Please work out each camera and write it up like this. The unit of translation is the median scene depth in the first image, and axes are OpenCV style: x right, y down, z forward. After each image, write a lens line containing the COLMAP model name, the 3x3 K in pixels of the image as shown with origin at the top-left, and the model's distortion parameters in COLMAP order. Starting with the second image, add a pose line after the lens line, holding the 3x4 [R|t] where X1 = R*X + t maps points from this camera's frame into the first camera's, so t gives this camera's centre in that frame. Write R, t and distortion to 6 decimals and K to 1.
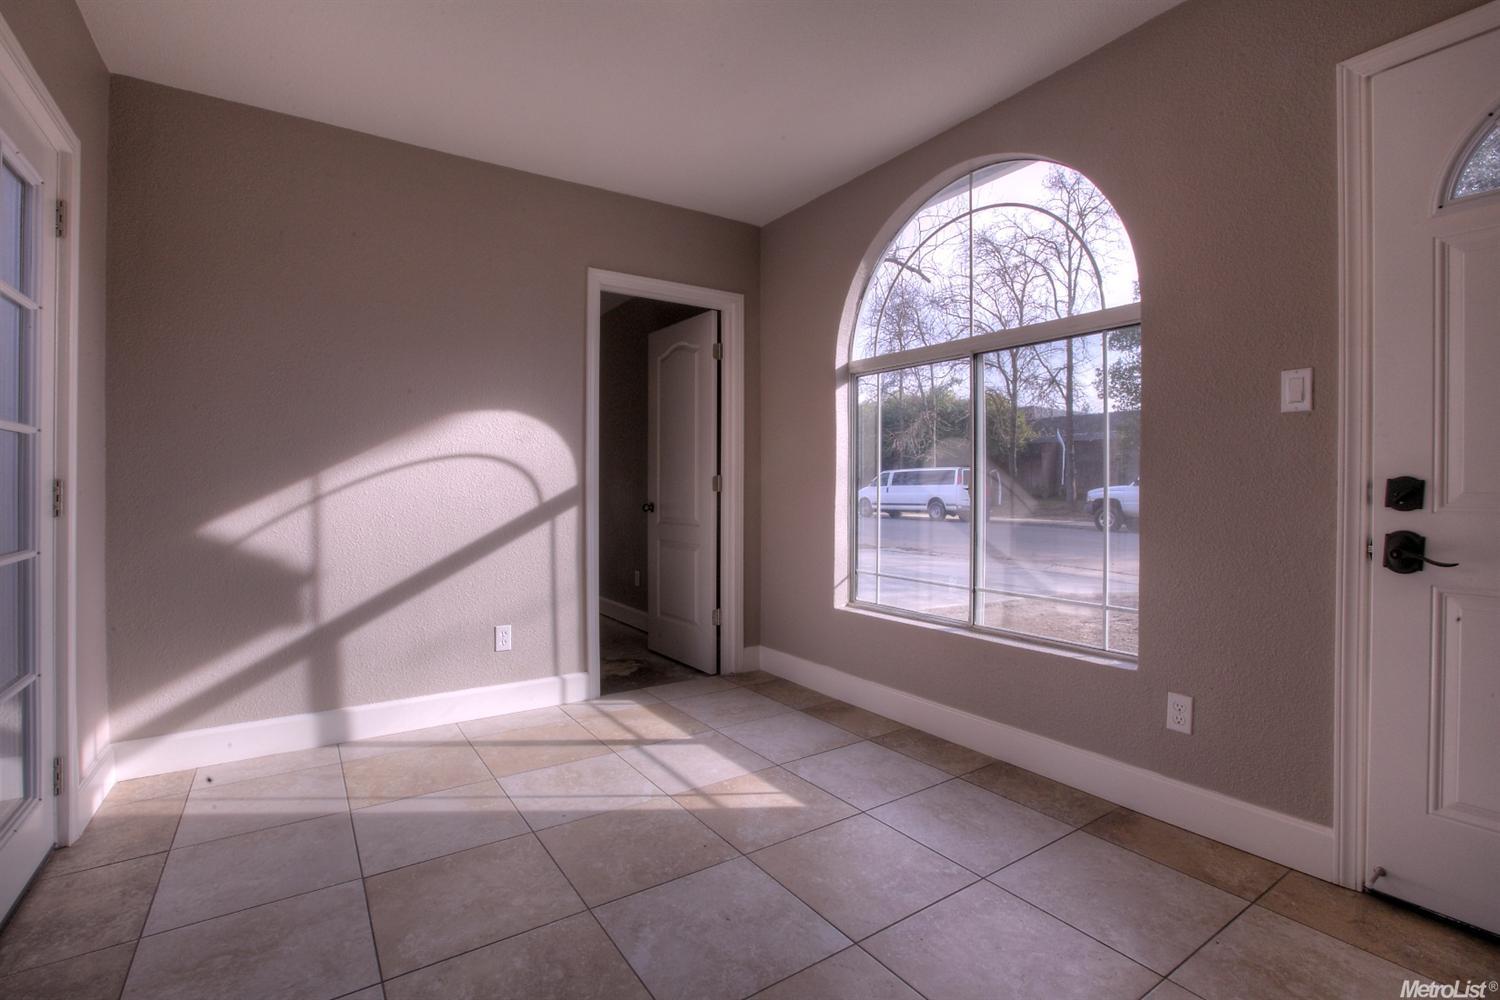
lens RADIAL K [[697.0, 0, 750.3], [0, 697.0, 489.0], [0, 0, 1]] dist [-0.033326, 0.008806]
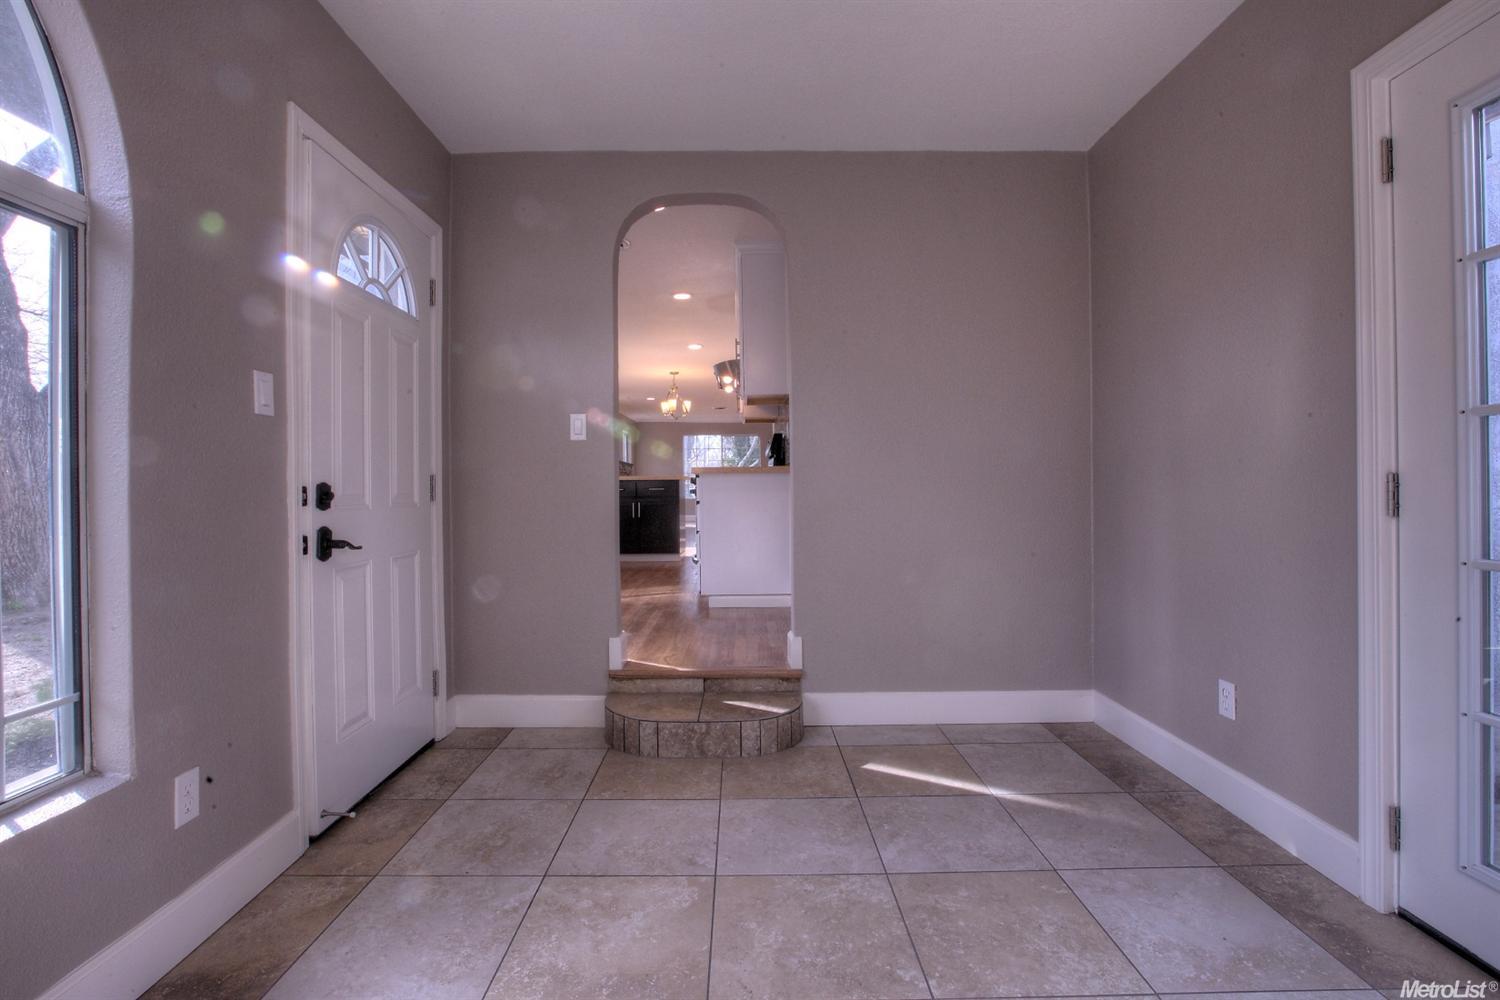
lens RADIAL K [[697.0, 0, 749.2], [0, 697.0, 491.3], [0, 0, 1]] dist [-0.033326, 0.008806]
pose [[-0.834792, -0.004291, 0.550549, -0.352342], [0.003950, 0.999897, 0.013784, -0.016063], [-0.550552, 0.013681, -0.834689, 1.562804]]
